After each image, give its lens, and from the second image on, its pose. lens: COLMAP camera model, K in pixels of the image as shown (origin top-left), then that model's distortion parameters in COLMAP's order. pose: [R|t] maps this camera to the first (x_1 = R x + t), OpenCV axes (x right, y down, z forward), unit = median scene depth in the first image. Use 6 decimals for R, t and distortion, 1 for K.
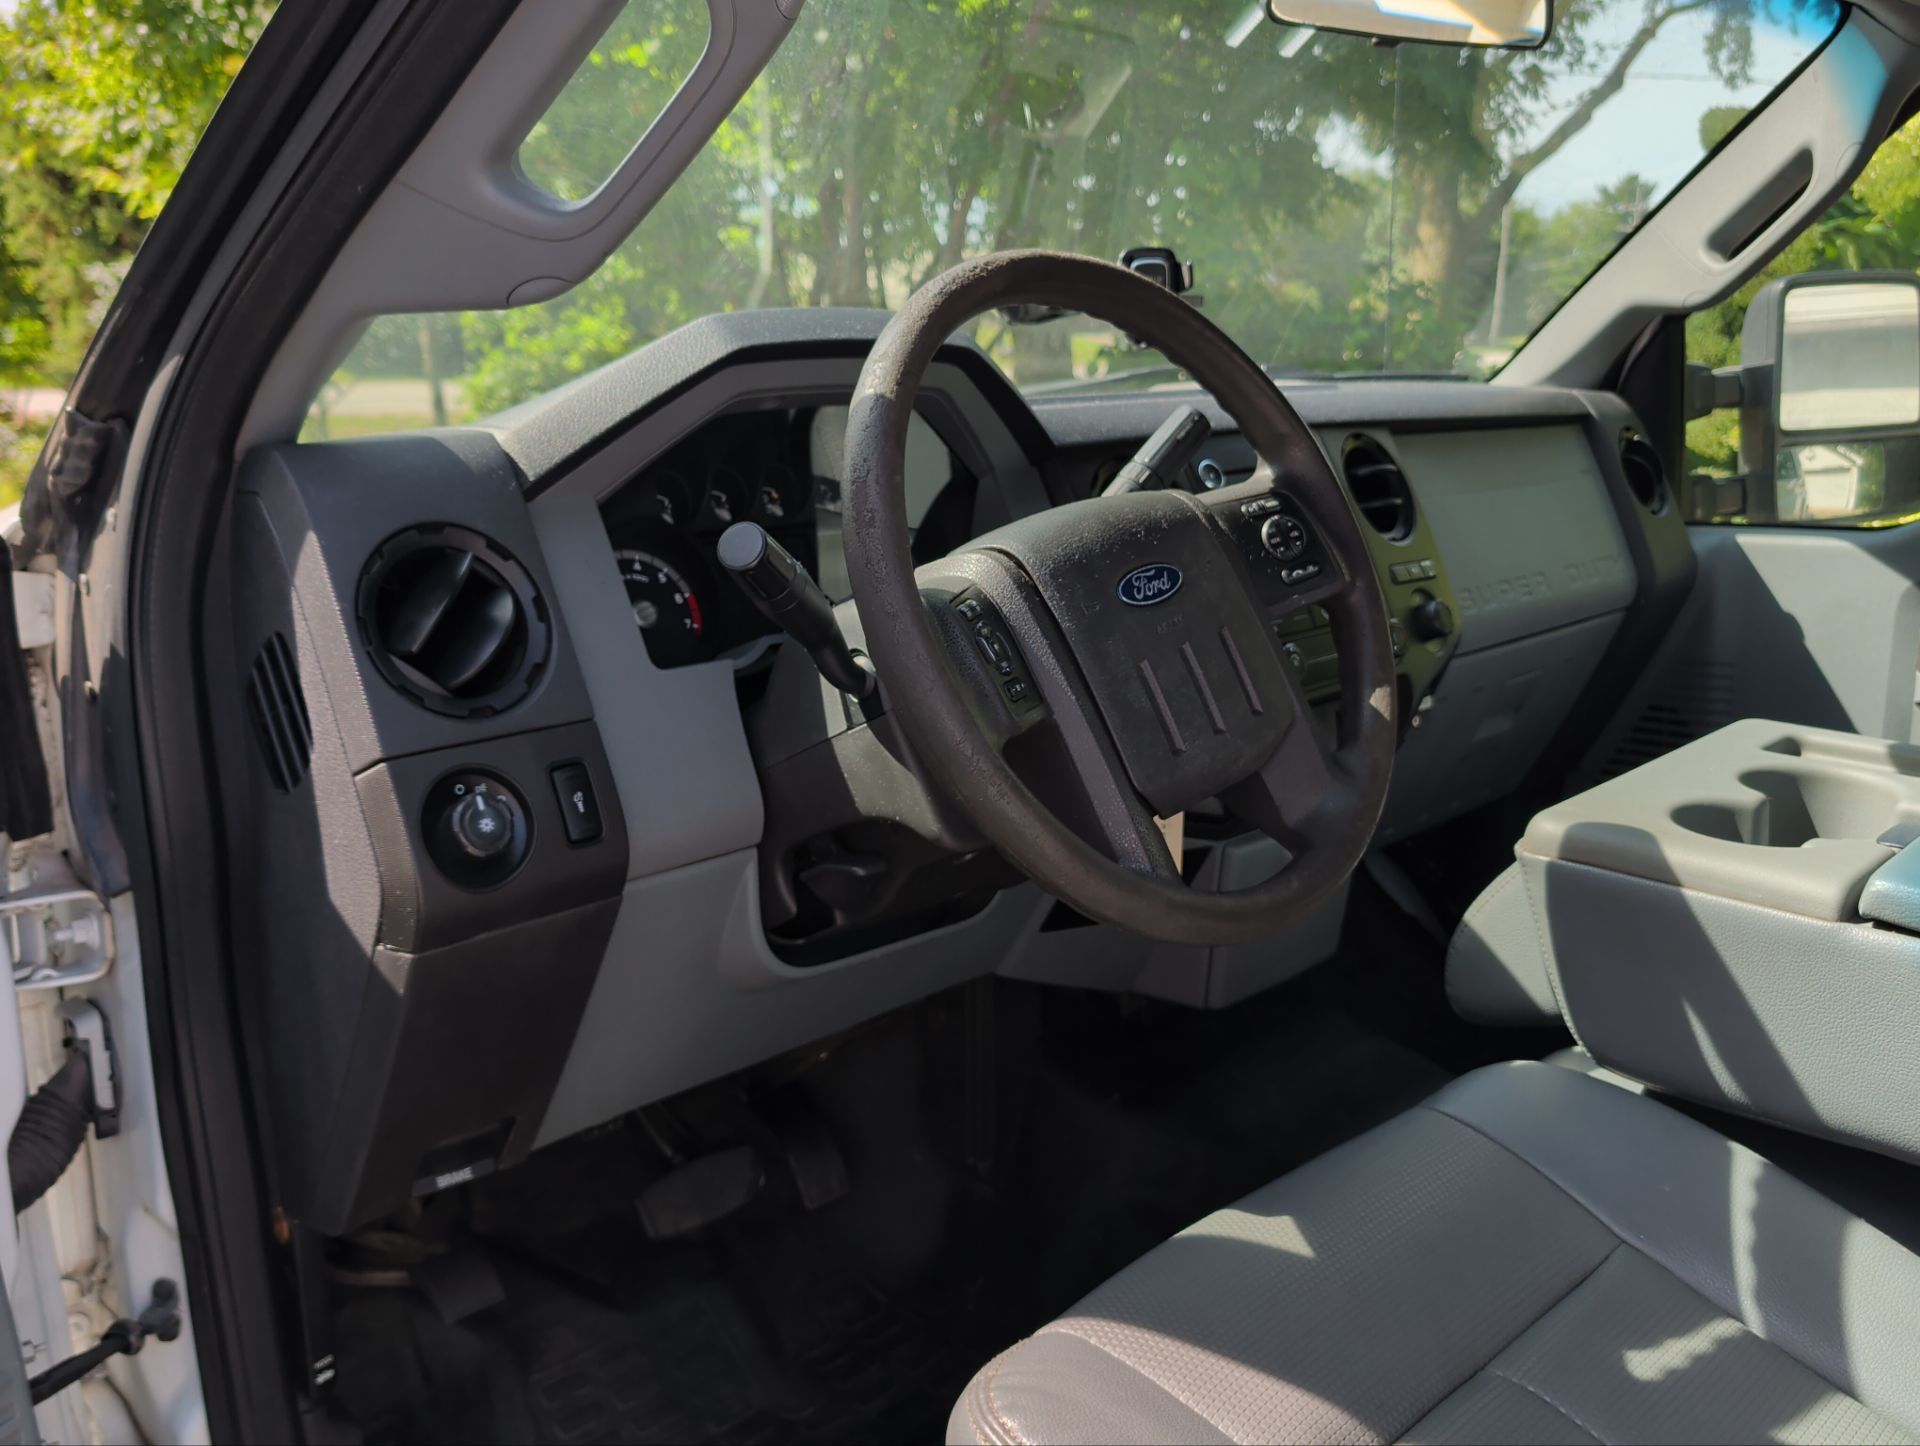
lens RADIAL K [[1612.1, 0, 972.2], [0, 1612.1, 722.7], [0, 0, 1]] dist [0.050326, -0.116867]
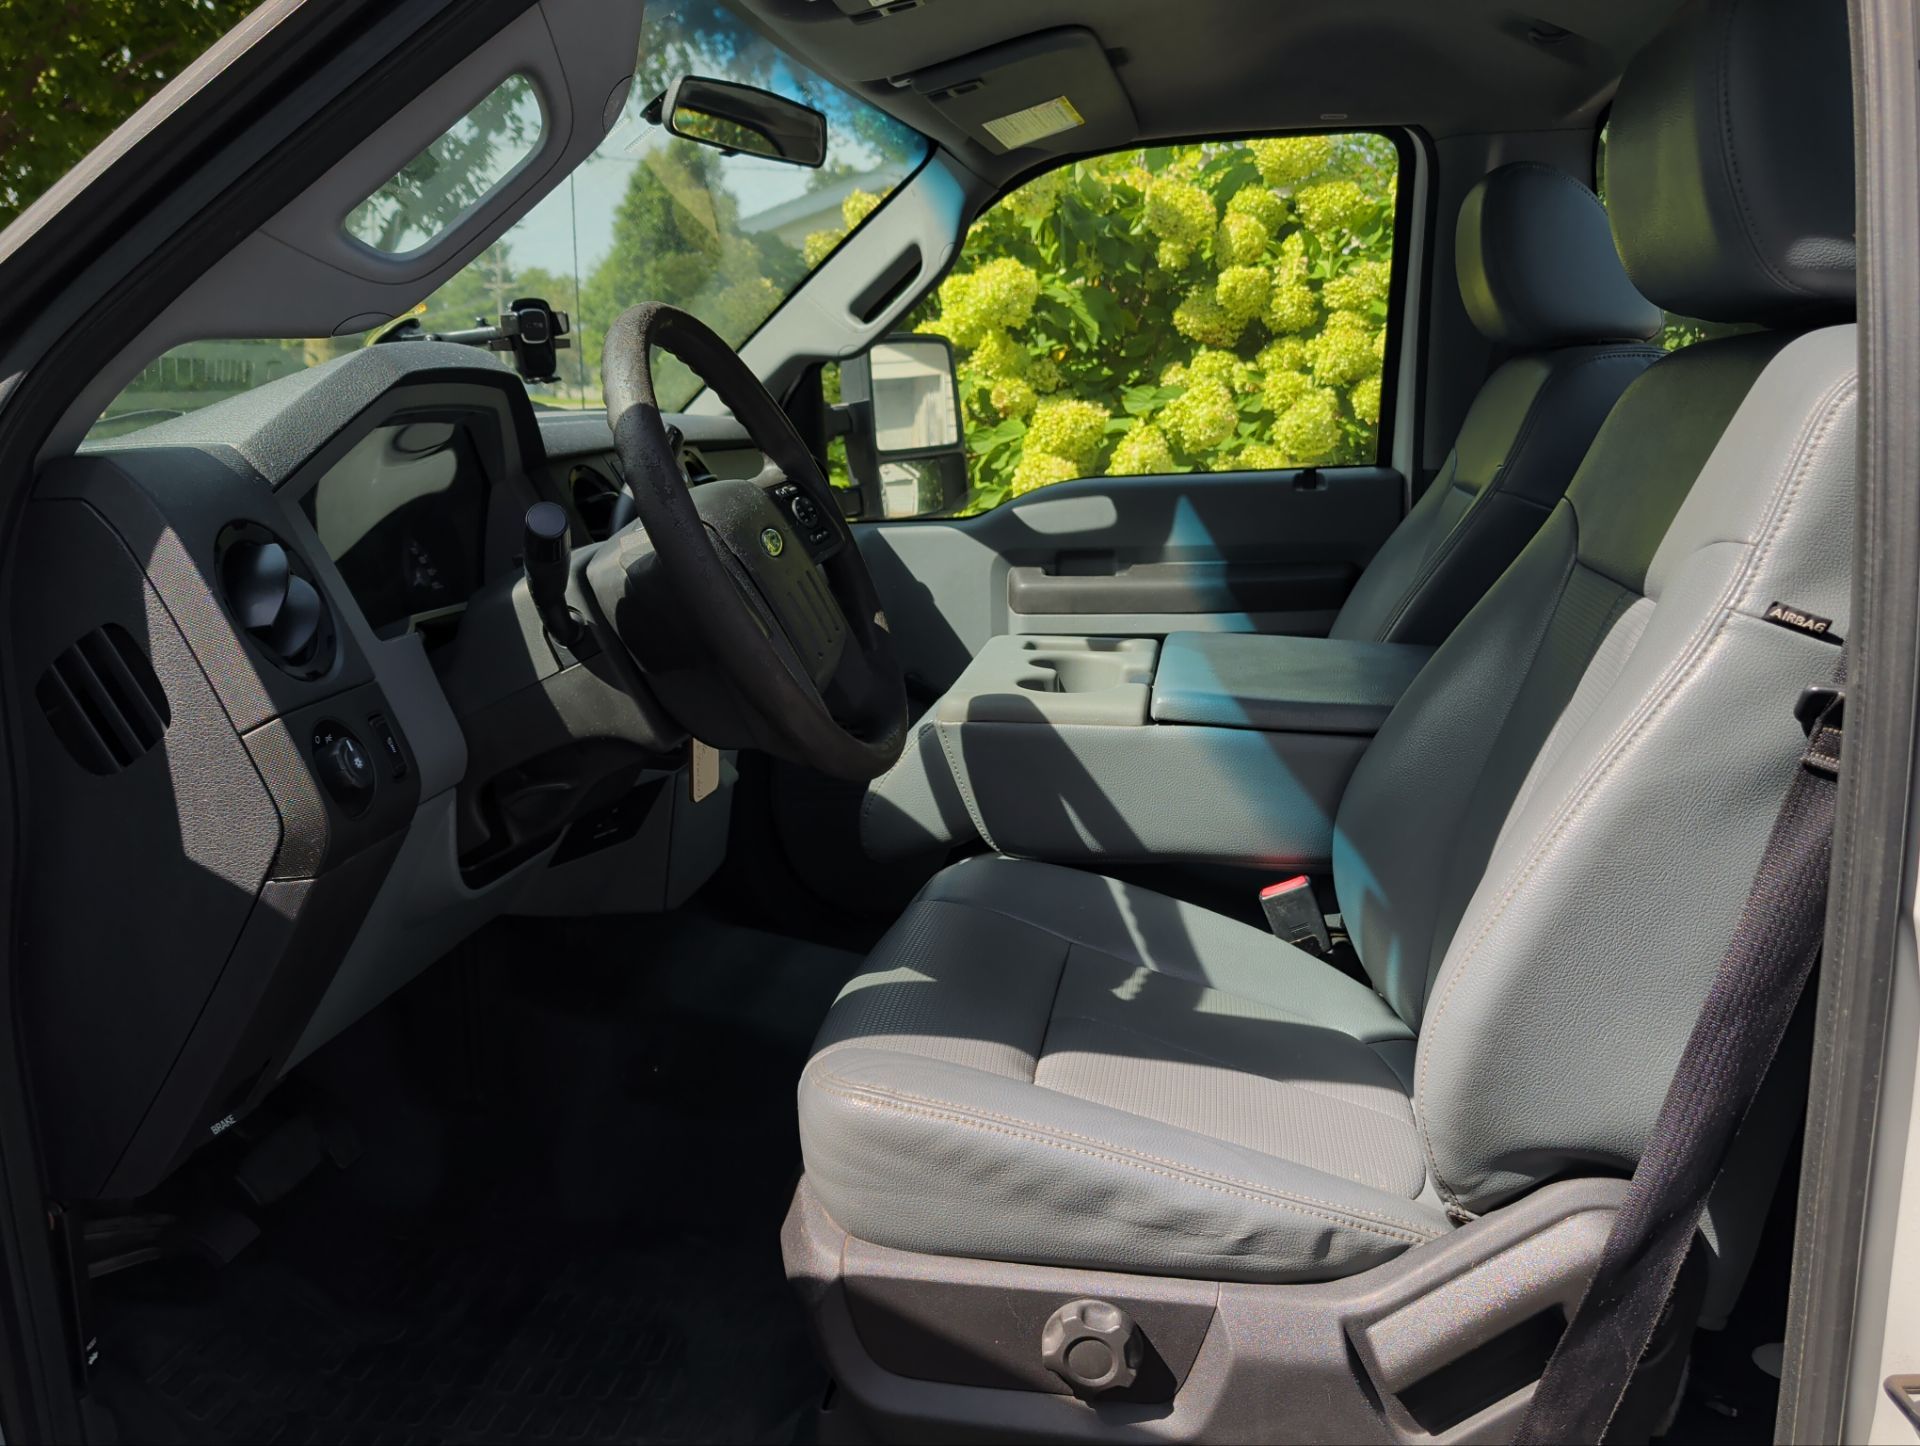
lens RADIAL K [[1612.1, 0, 972.2], [0, 1612.1, 722.7], [0, 0, 1]] dist [0.050326, -0.116867]
pose [[0.789072, -0.119090, 0.602647, -0.588027], [0.137925, 0.990327, 0.015110, 0.069544], [-0.598617, 0.071197, 0.797865, -0.210798]]
